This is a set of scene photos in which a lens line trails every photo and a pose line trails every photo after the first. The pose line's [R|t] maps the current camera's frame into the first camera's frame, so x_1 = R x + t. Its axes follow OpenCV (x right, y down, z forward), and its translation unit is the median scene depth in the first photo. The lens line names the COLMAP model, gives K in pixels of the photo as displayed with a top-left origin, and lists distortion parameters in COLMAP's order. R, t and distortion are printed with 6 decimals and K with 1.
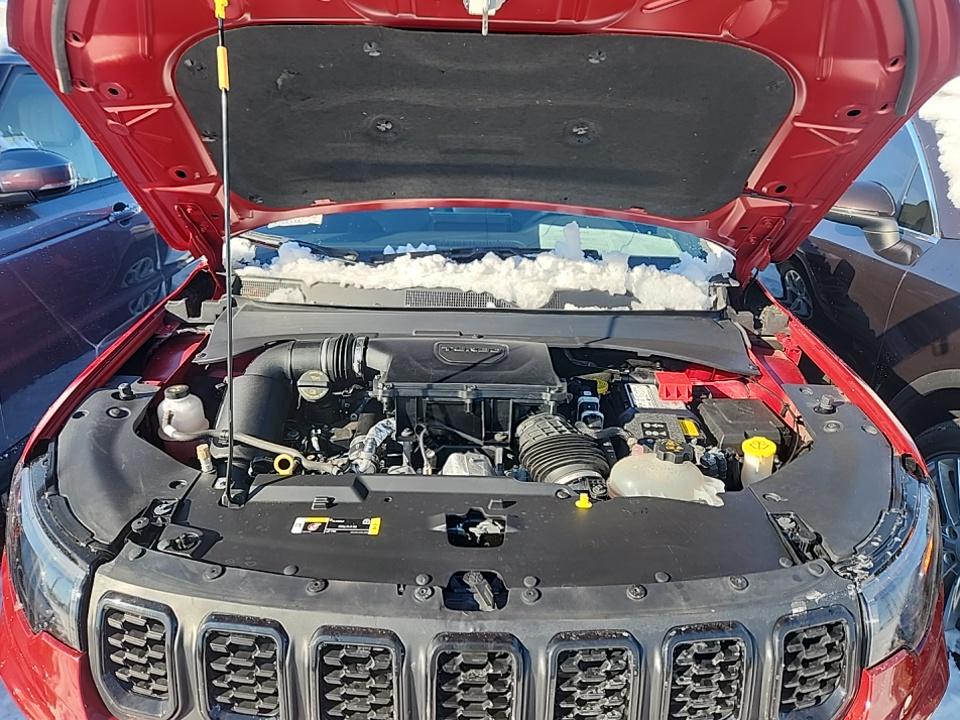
lens RADIAL K [[631.0, 0, 472.8], [0, 631.0, 353.3], [0, 0, 1]] dist [0.024870, -0.016595]
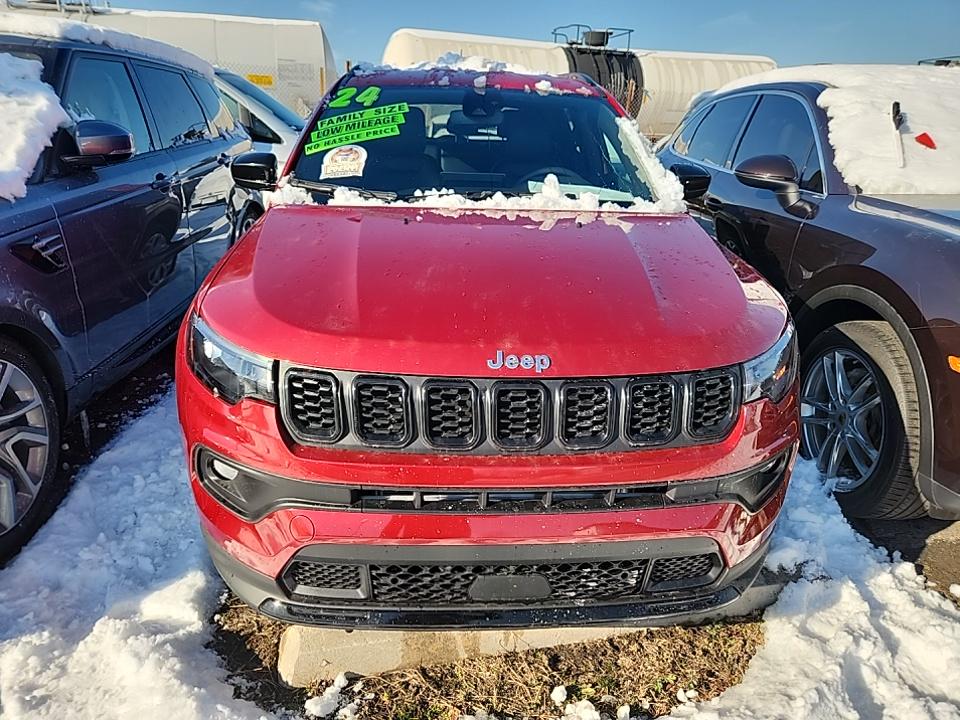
lens RADIAL K [[631.0, 0, 485.0], [0, 631.0, 367.1], [0, 0, 1]] dist [0.024870, -0.016595]
pose [[0.996711, -0.020393, 0.078427, -0.099094], [0.019465, 0.999731, 0.012577, 0.173367], [-0.078663, -0.011009, 0.996841, -0.309285]]
